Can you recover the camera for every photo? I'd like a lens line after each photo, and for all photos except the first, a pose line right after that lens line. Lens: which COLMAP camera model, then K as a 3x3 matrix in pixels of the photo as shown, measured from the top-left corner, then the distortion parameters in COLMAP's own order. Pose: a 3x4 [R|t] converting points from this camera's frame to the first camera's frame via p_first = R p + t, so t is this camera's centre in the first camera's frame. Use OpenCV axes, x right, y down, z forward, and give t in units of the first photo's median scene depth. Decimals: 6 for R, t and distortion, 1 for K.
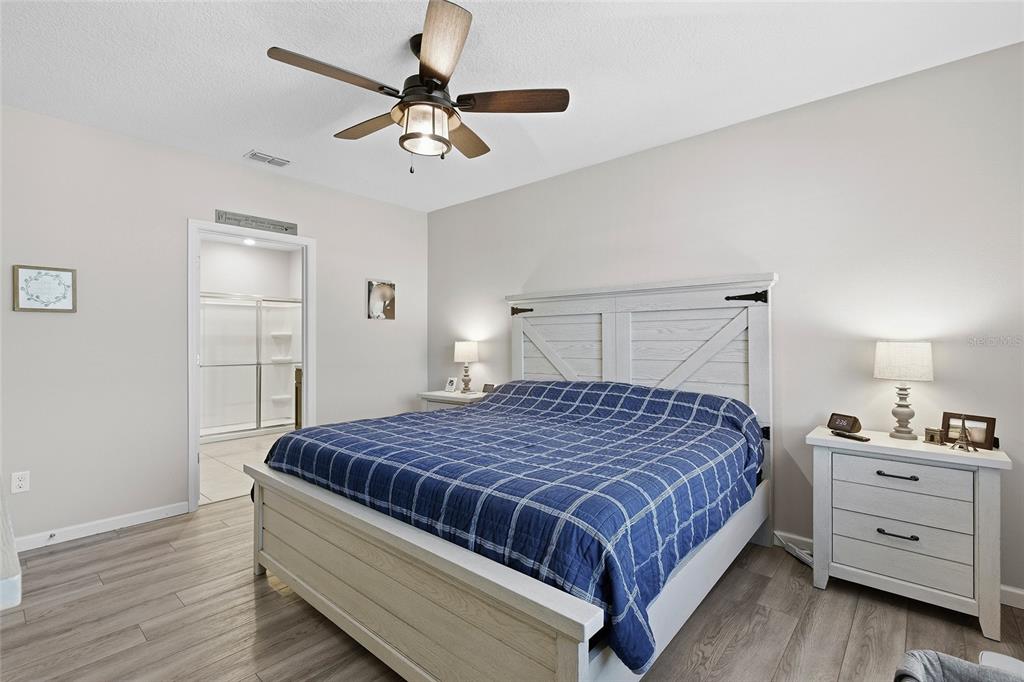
lens RADIAL K [[465.8, 0, 513.9], [0, 465.8, 336.1], [0, 0, 1]] dist [-0.001357, -0.000963]
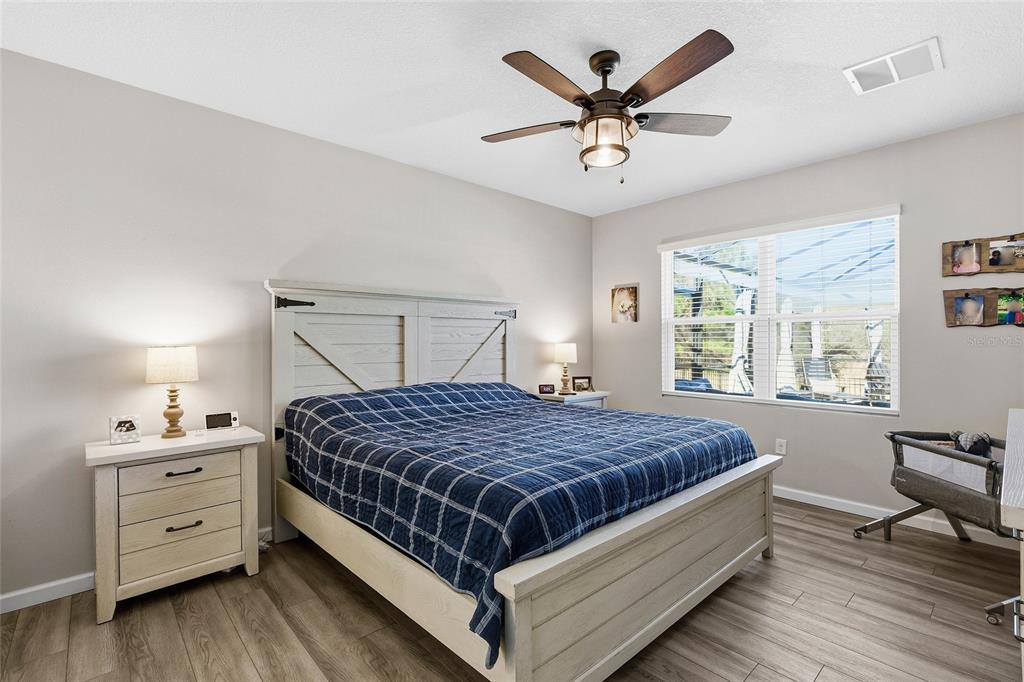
lens RADIAL K [[465.8, 0, 511.3], [0, 465.8, 344.2], [0, 0, 1]] dist [-0.001357, -0.000963]
pose [[0.119483, -0.002939, 0.992832, -0.628166], [-0.003629, 0.999988, 0.003397, 0.005436], [-0.992830, -0.004009, 0.119471, 0.543743]]
